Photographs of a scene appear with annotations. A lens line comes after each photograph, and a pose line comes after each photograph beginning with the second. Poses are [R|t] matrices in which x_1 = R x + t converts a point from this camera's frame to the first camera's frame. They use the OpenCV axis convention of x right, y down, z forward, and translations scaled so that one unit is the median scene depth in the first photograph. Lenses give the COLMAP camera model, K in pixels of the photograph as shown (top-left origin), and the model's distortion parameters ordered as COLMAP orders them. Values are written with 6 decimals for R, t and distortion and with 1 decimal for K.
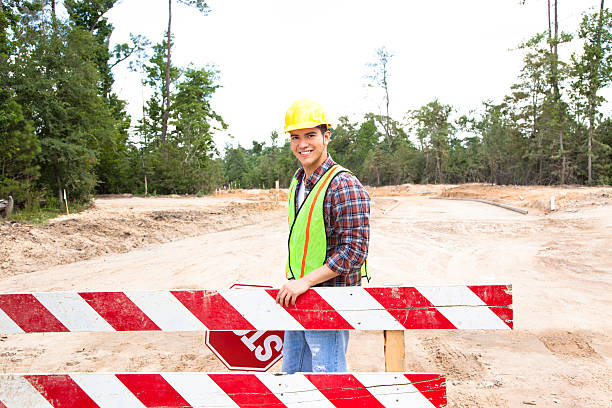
lens RADIAL K [[609.2, 0, 306.0], [0, 609.2, 204.0], [0, 0, 1]] dist [0.034578, 0.012461]
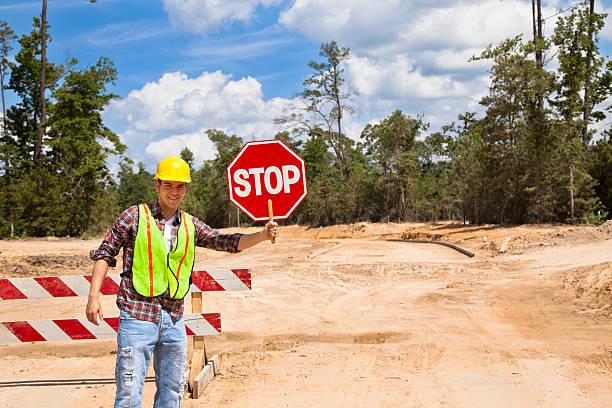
lens RADIAL K [[871.5, 0, 306.0], [0, 871.5, 204.0], [0, 0, 1]] dist [0.166581, 0.095586]
pose [[0.997184, 0.000618, 0.074992, 0.017965], [0.003456, 0.998525, -0.054181, 0.004396], [-0.074915, 0.054287, 0.995711, -0.121285]]
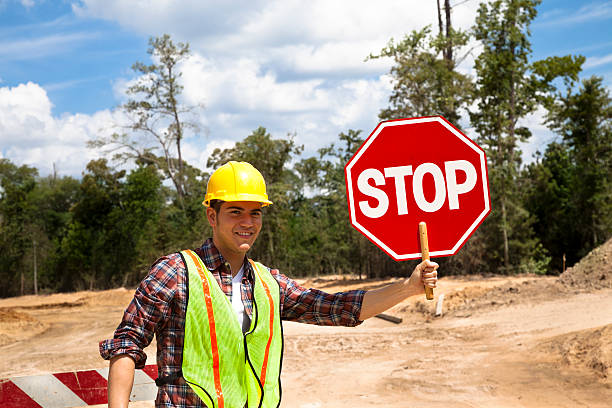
lens RADIAL K [[1167.9, 0, 306.0], [0, 1167.9, 204.0], [0, 0, 1]] dist [0.318249, 0.165508]
pose [[0.971987, -0.015962, 0.234494, -0.007510], [0.039377, 0.994649, -0.095512, 0.003387], [-0.231715, 0.102070, 0.967414, -0.085298]]
